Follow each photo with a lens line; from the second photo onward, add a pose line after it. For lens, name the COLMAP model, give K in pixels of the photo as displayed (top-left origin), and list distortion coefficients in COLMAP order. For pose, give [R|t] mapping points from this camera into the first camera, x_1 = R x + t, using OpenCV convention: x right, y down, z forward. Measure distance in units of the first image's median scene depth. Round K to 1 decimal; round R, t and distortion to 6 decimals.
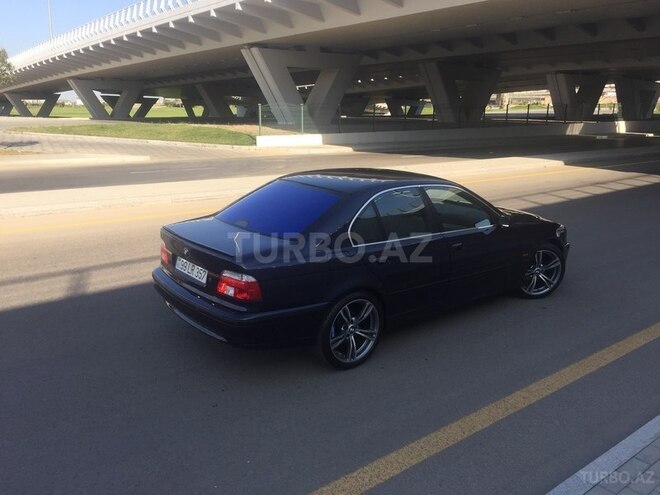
lens RADIAL K [[567.6, 0, 330.5], [0, 567.6, 242.0], [0, 0, 1]] dist [0.074616, -0.098869]
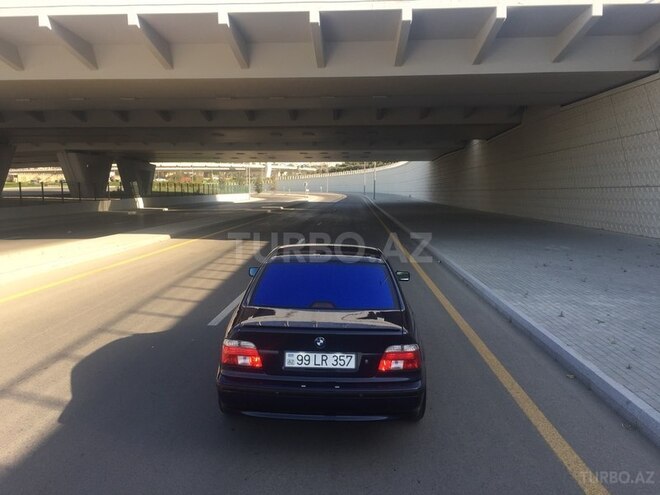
lens RADIAL K [[567.6, 0, 330.5], [0, 567.6, 242.0], [0, 0, 1]] dist [0.074616, -0.098869]
pose [[0.652611, -0.077926, 0.753675, -0.131725], [0.175611, 0.983168, -0.050408, -0.013128], [-0.737062, 0.165250, 0.655311, 0.049267]]
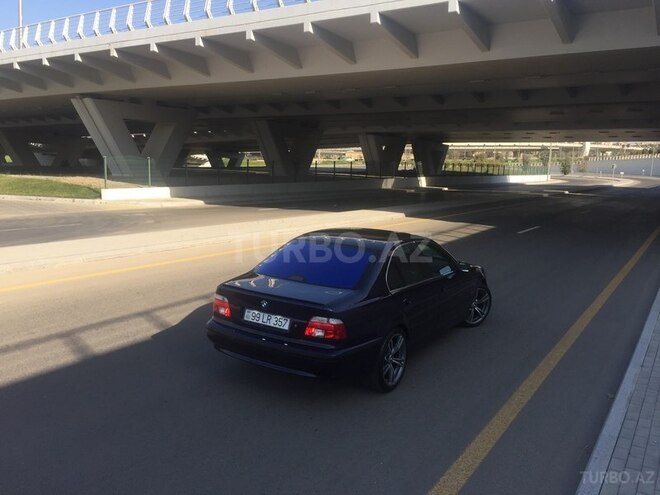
lens RADIAL K [[567.6, 0, 330.5], [0, 567.6, 242.0], [0, 0, 1]] dist [0.074616, -0.098869]
pose [[0.946173, -0.027429, 0.322497, -0.071132], [0.054957, 0.995549, -0.076563, -0.001924], [-0.318962, 0.090165, 0.943469, -0.024025]]
